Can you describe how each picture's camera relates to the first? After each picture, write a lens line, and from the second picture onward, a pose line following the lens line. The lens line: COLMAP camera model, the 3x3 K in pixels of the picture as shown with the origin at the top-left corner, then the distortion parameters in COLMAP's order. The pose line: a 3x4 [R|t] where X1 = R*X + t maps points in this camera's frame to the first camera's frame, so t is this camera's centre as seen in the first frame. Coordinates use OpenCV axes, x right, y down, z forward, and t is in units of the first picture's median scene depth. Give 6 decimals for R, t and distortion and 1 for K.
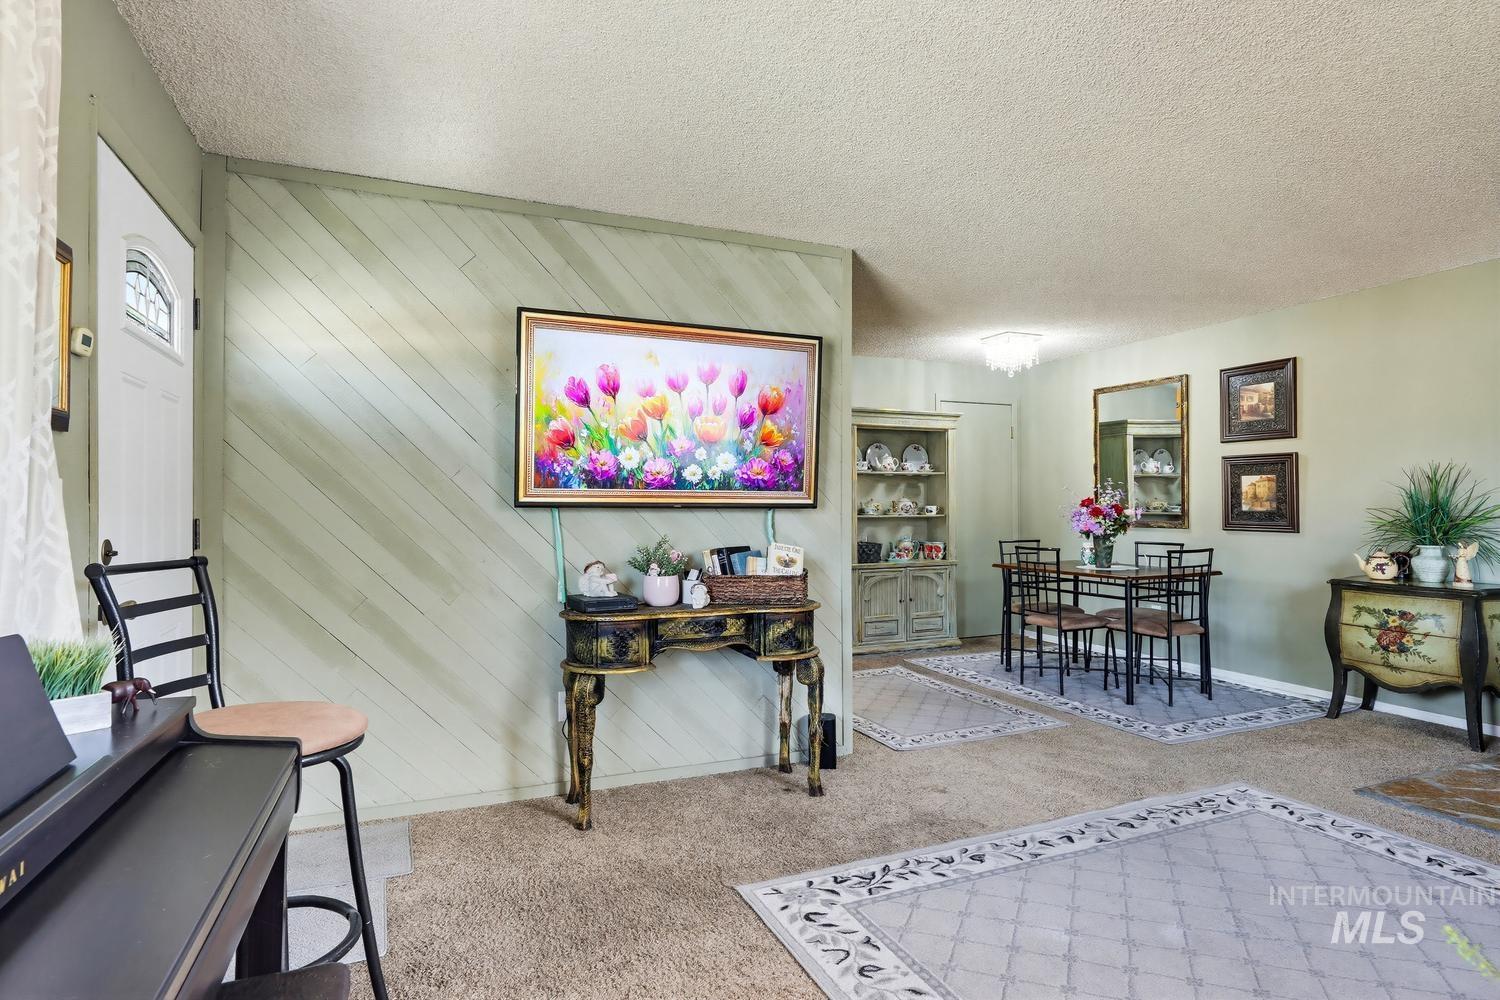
lens RADIAL K [[795.0, 0, 755.9], [0, 795.0, 502.0], [0, 0, 1]] dist [0.000292, -0.000693]
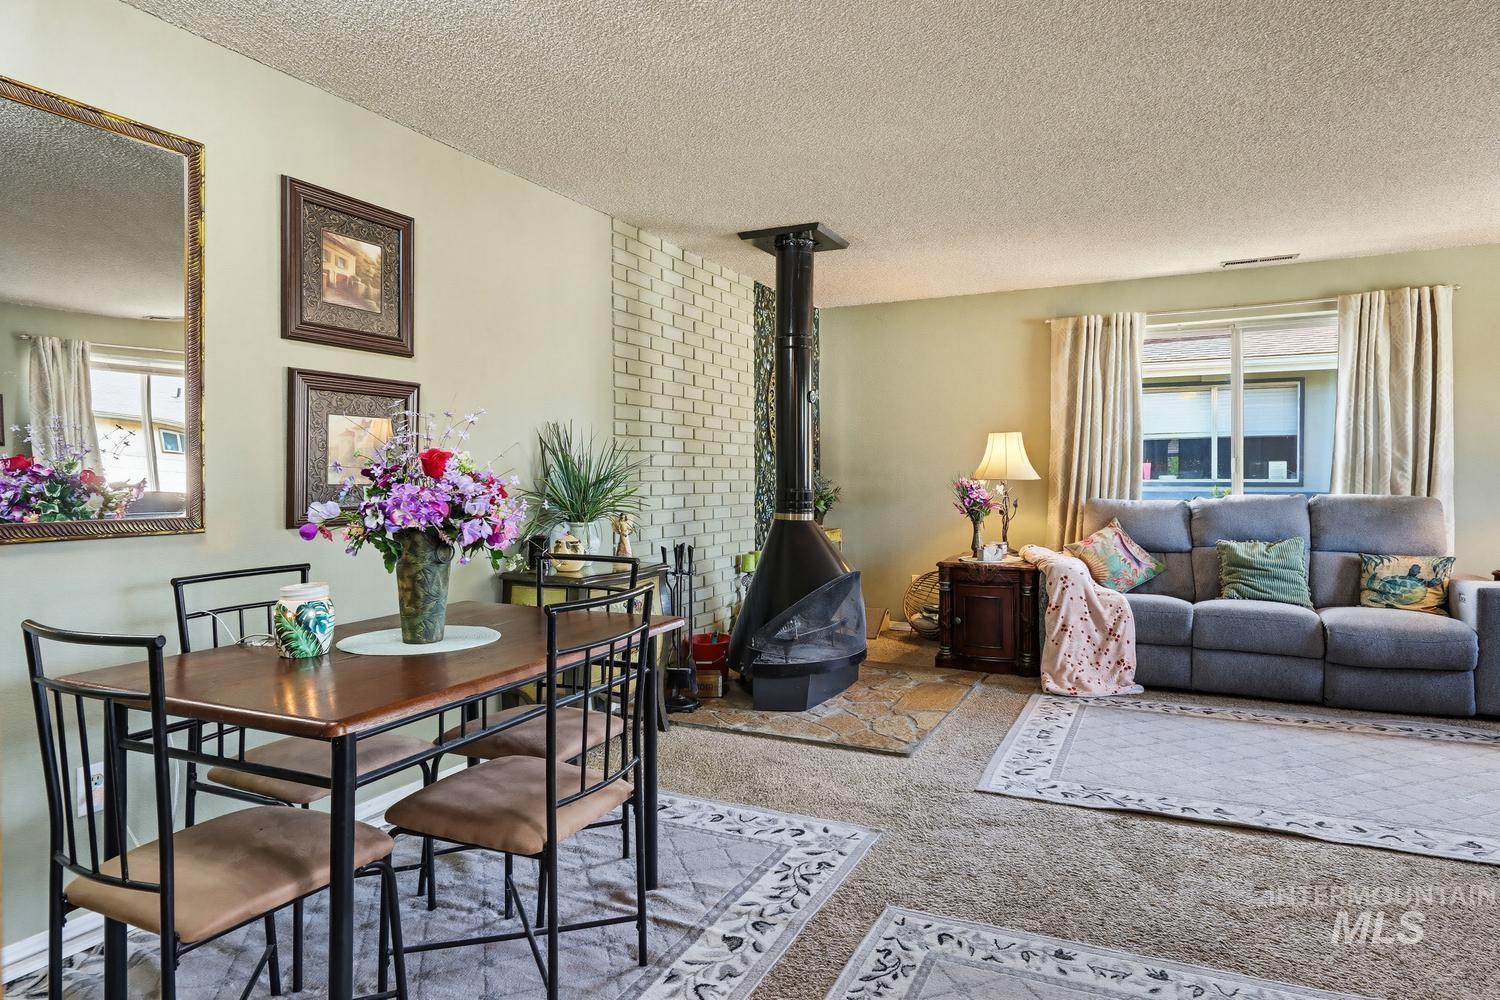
lens RADIAL K [[881.8, 0, 755.5], [0, 881.8, 489.5], [0, 0, 1]] dist [0.000559, 0.000187]
pose [[-0.657760, -0.006135, 0.753202, 0.034508], [0.003616, 0.999930, 0.011303, 0.010297], [-0.753219, 0.010158, -0.657692, 1.451261]]
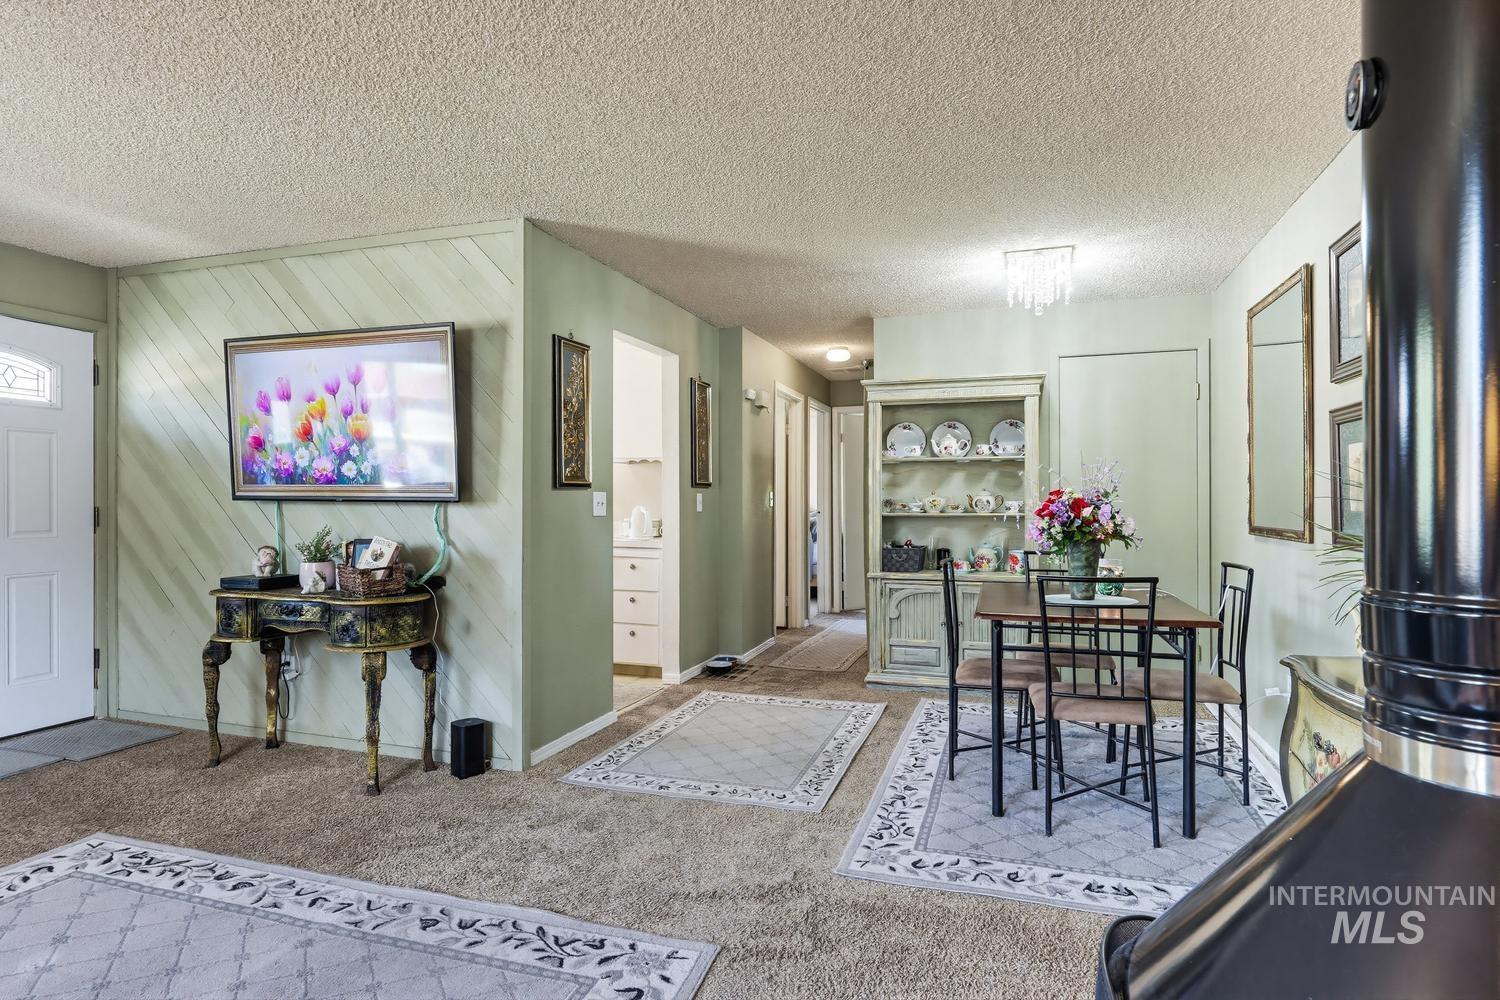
lens RADIAL K [[795.0, 0, 755.9], [0, 795.0, 502.0], [0, 0, 1]] dist [0.000292, -0.000693]
pose [[0.750368, 0.003748, -0.661010, 0.831354], [0.000296, 0.999982, 0.006006, 0.001602], [0.661020, -0.004702, 0.750353, 0.445234]]
